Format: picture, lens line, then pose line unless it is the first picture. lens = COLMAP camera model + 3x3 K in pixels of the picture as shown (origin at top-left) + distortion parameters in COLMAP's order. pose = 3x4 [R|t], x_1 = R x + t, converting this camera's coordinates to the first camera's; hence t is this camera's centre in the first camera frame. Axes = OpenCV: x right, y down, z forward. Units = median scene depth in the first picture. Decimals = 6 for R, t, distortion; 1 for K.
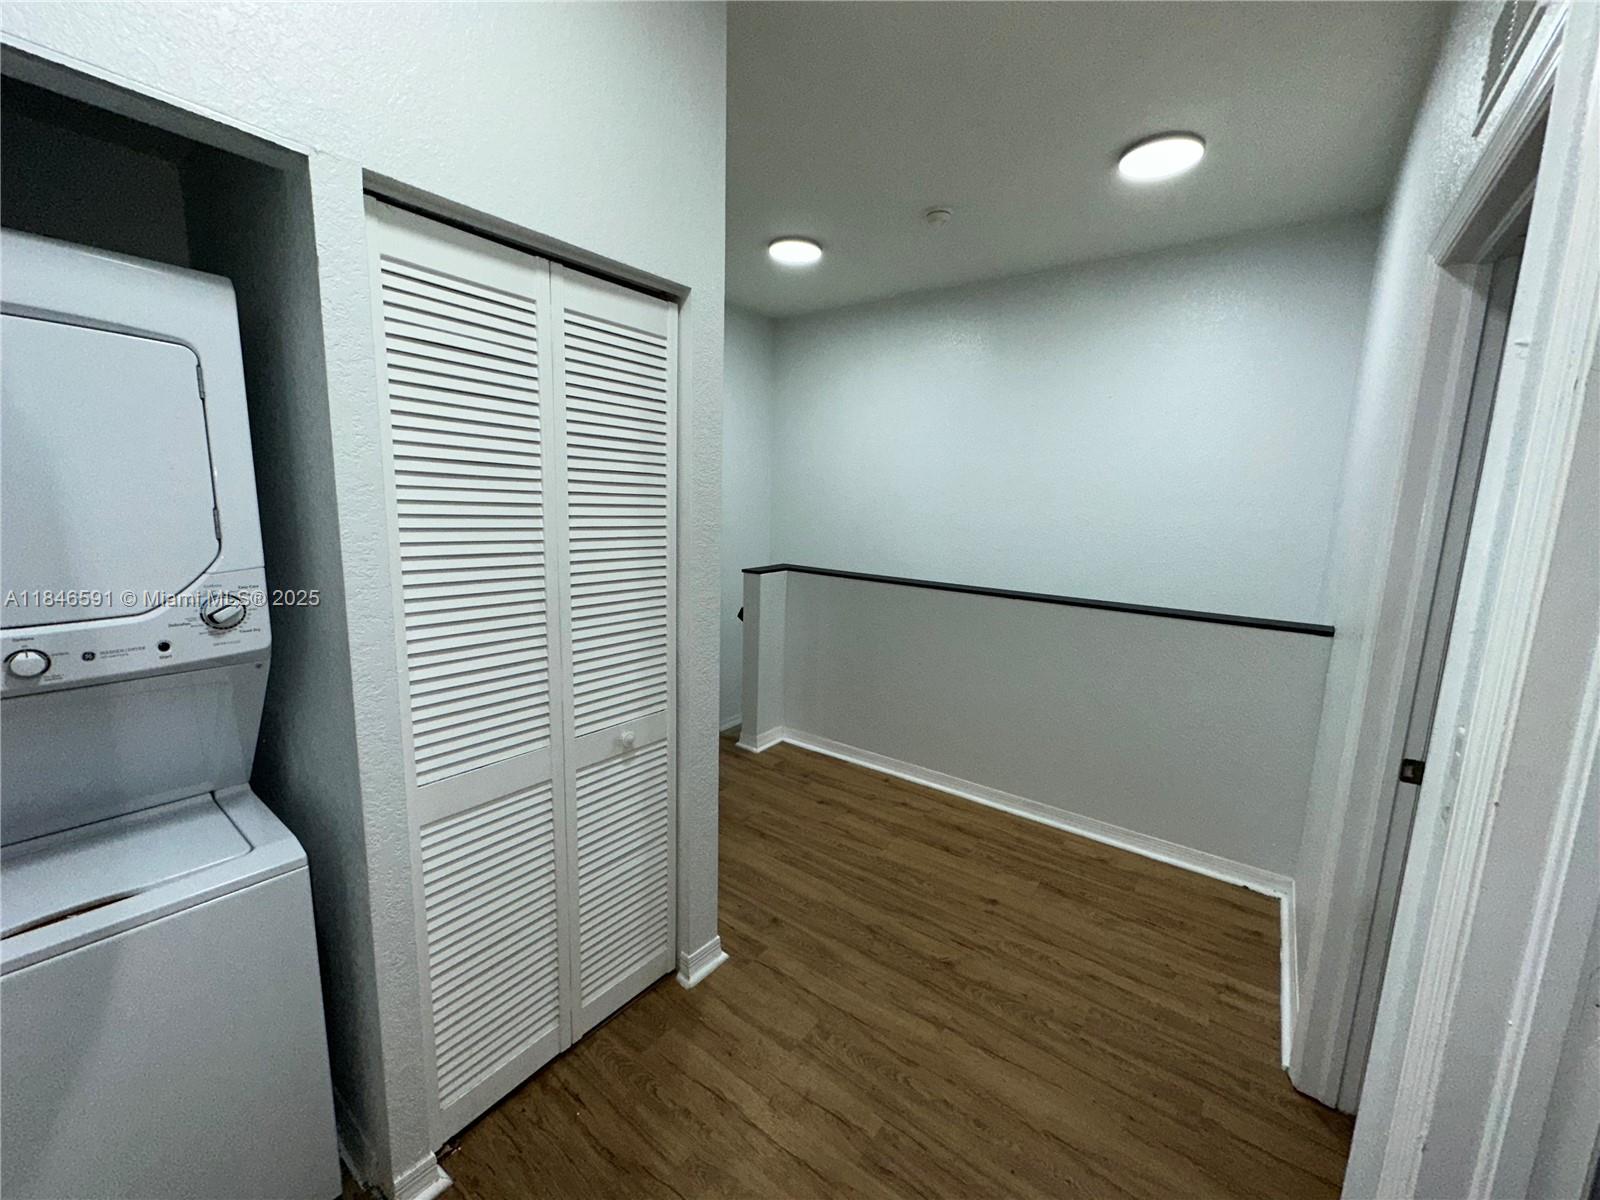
lens RADIAL K [[635.4, 0, 800.0], [0, 635.4, 598.1], [0, 0, 1]] dist [-0.001837, 0.000628]
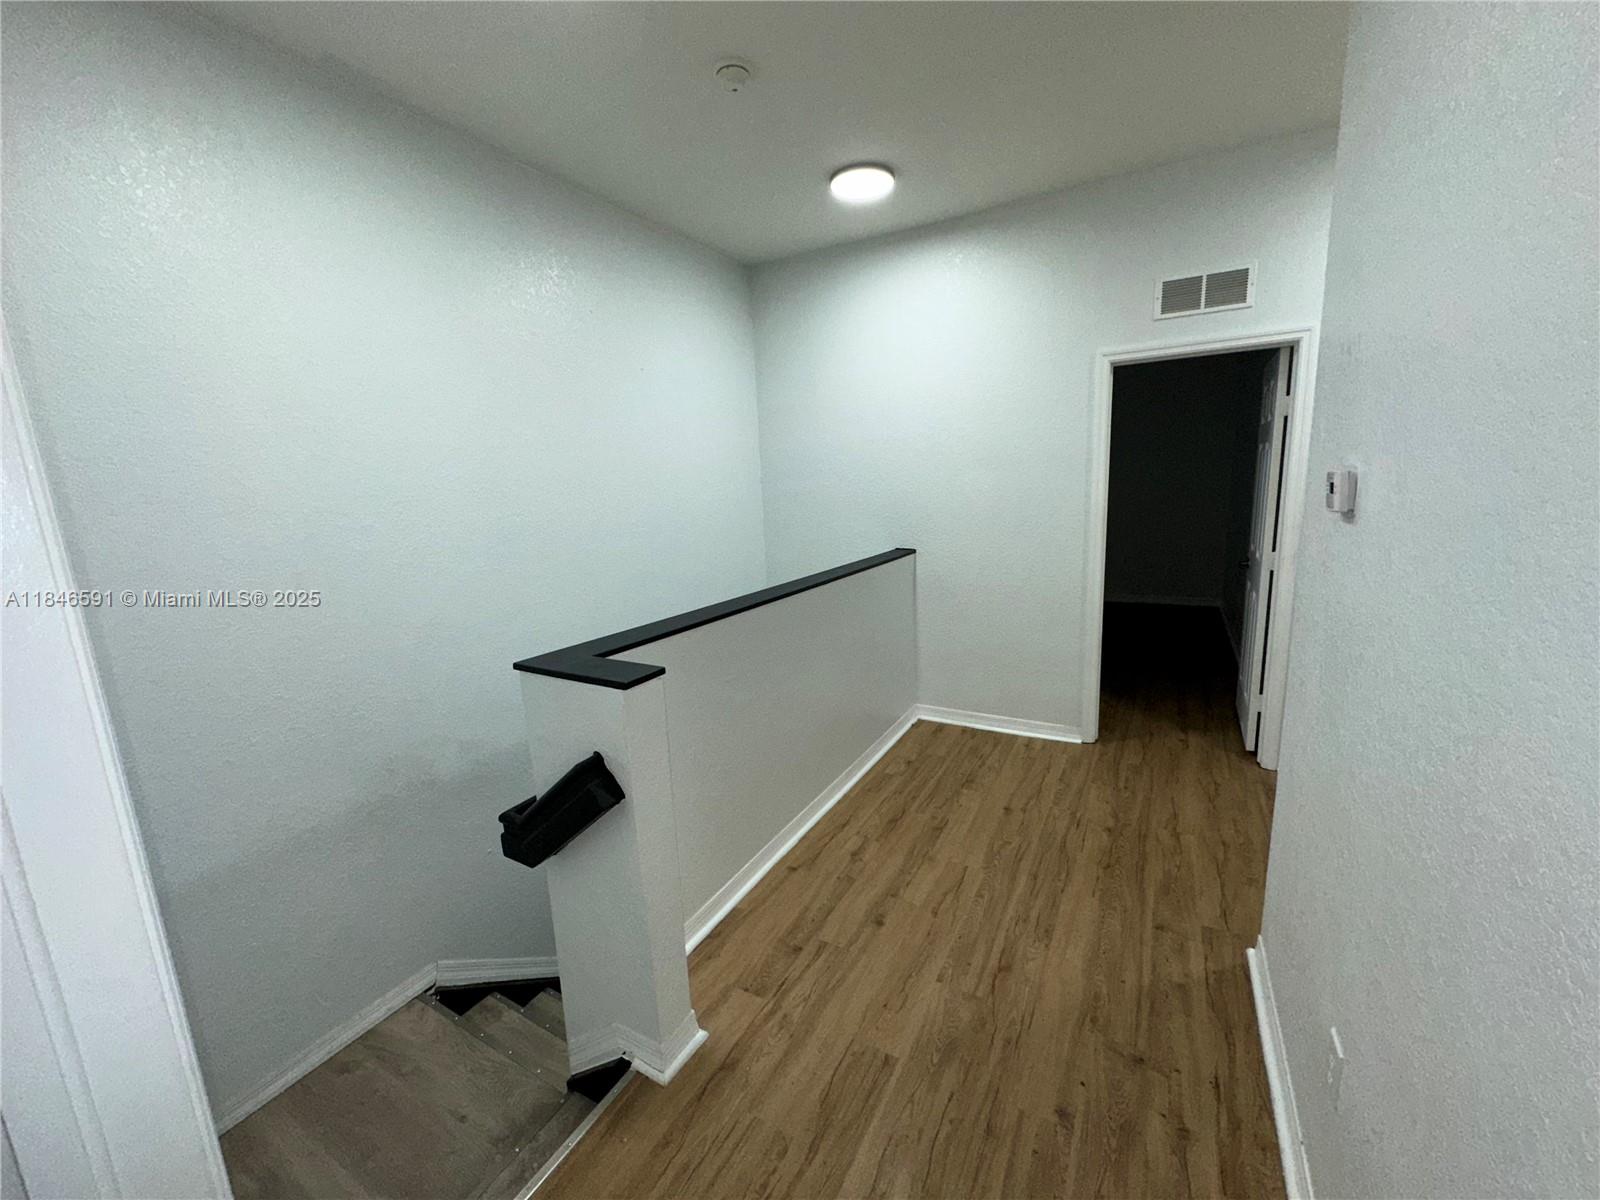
lens RADIAL K [[635.4, 0, 797.1], [0, 635.4, 599.5], [0, 0, 1]] dist [-0.001837, 0.000628]
pose [[-0.126839, -0.206095, 0.970277, -0.934295], [0.195390, 0.953821, 0.228142, -0.323384], [-0.972489, 0.218519, -0.080712, 1.785818]]
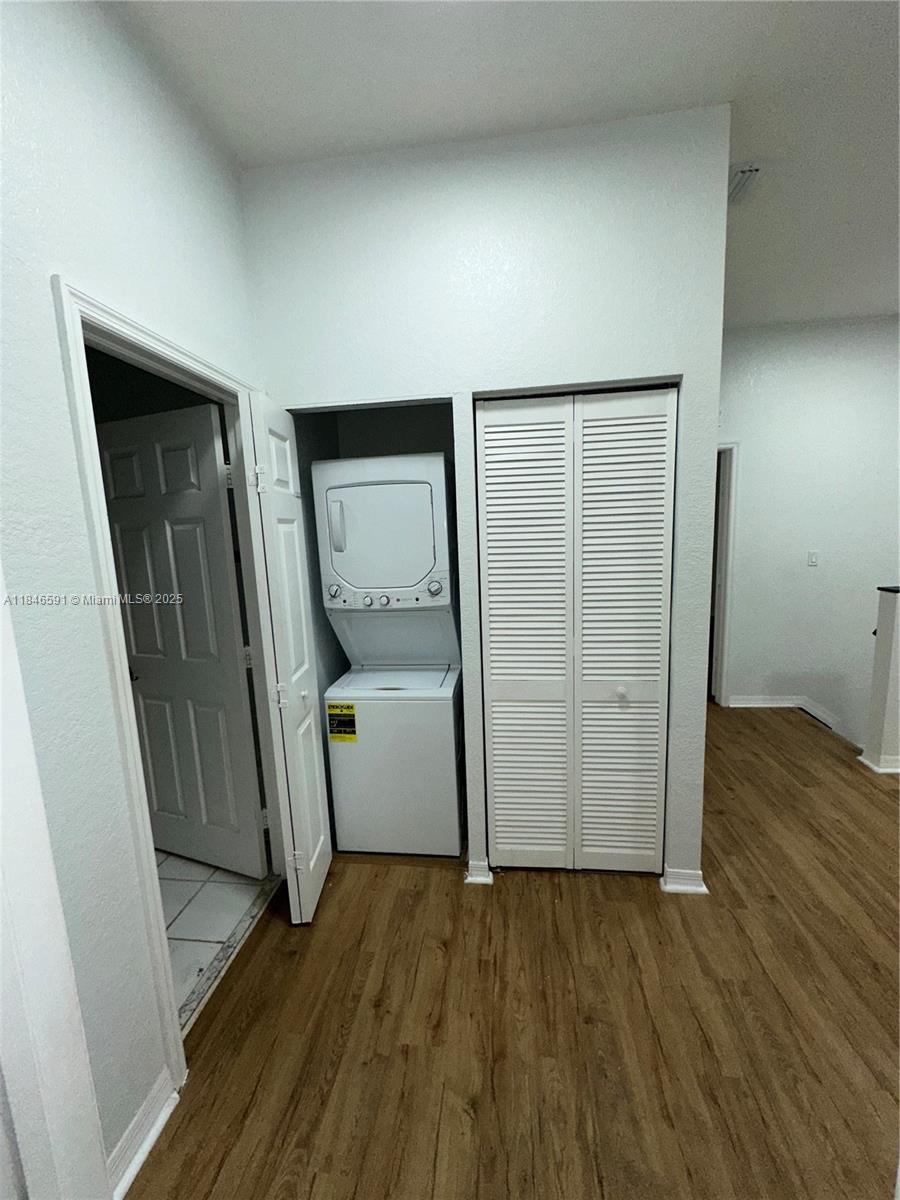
lens RADIAL K [[476.5, 0, 451.6], [0, 476.5, 599.9], [0, 0, 1]] dist [-0.001837, 0.000628]
pose [[0.500301, 0.077103, -0.862412, 0.435210], [-0.078550, 0.995962, 0.043474, -0.010843], [0.862281, 0.045992, 0.504337, 0.073313]]
